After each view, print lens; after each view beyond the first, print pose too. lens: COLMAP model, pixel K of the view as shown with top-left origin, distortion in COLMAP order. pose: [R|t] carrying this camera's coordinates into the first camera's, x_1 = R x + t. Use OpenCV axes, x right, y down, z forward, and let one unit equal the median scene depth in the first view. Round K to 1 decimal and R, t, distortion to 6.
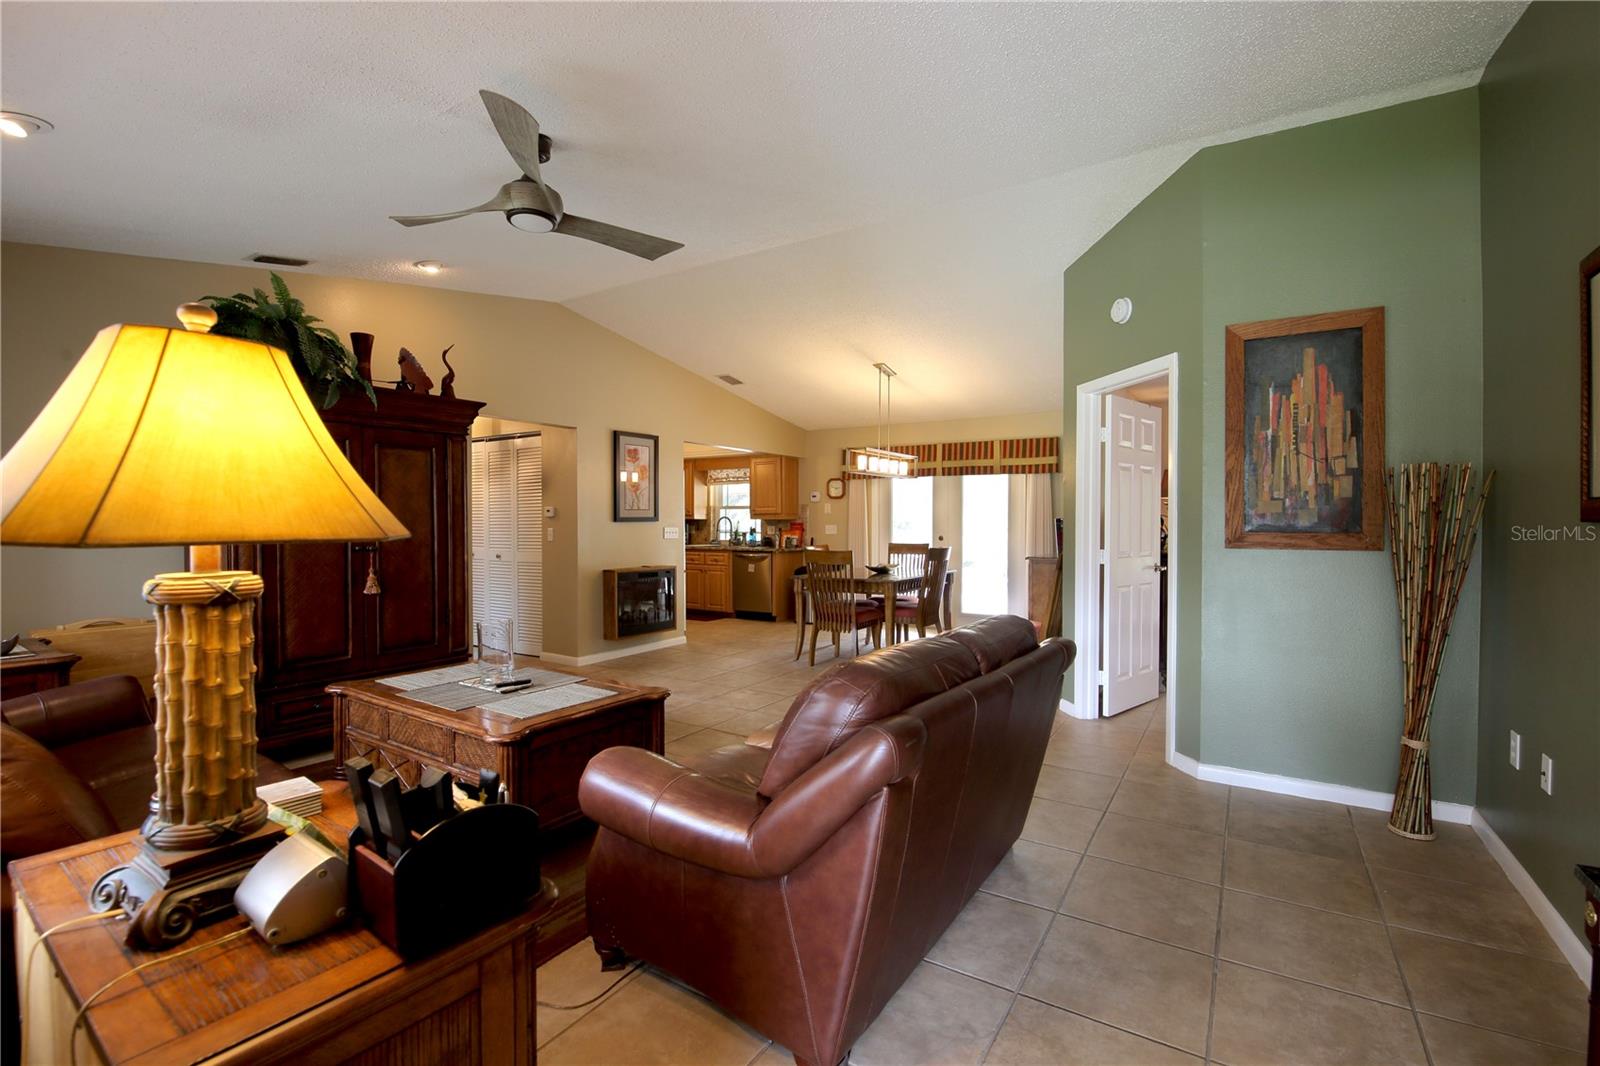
lens RADIAL K [[713.5, 0, 828.5], [0, 713.5, 527.8], [0, 0, 1]] dist [-0.002456, -0.009286]
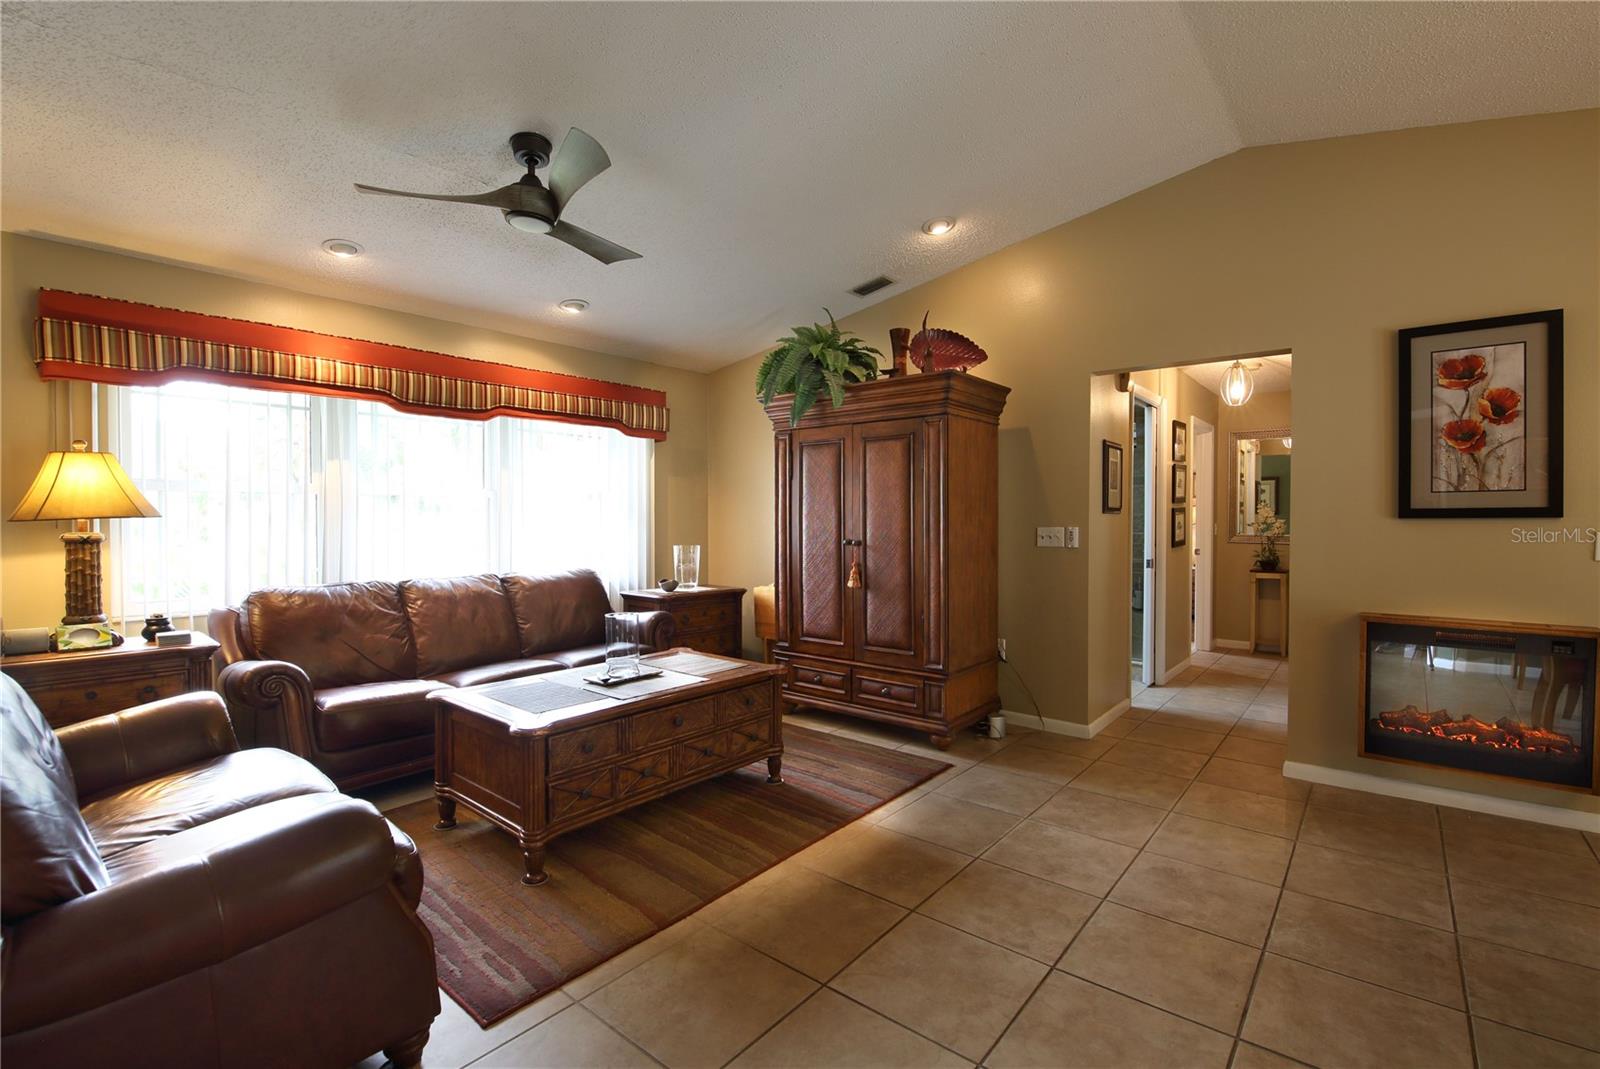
lens RADIAL K [[713.5, 0, 828.5], [0, 713.5, 529.3], [0, 0, 1]] dist [-0.002456, -0.009286]
pose [[-0.121330, 0.010146, -0.992560, 0.232793], [-0.012262, 0.999856, 0.011719, -0.001276], [0.992536, 0.013593, -0.121188, 0.668841]]
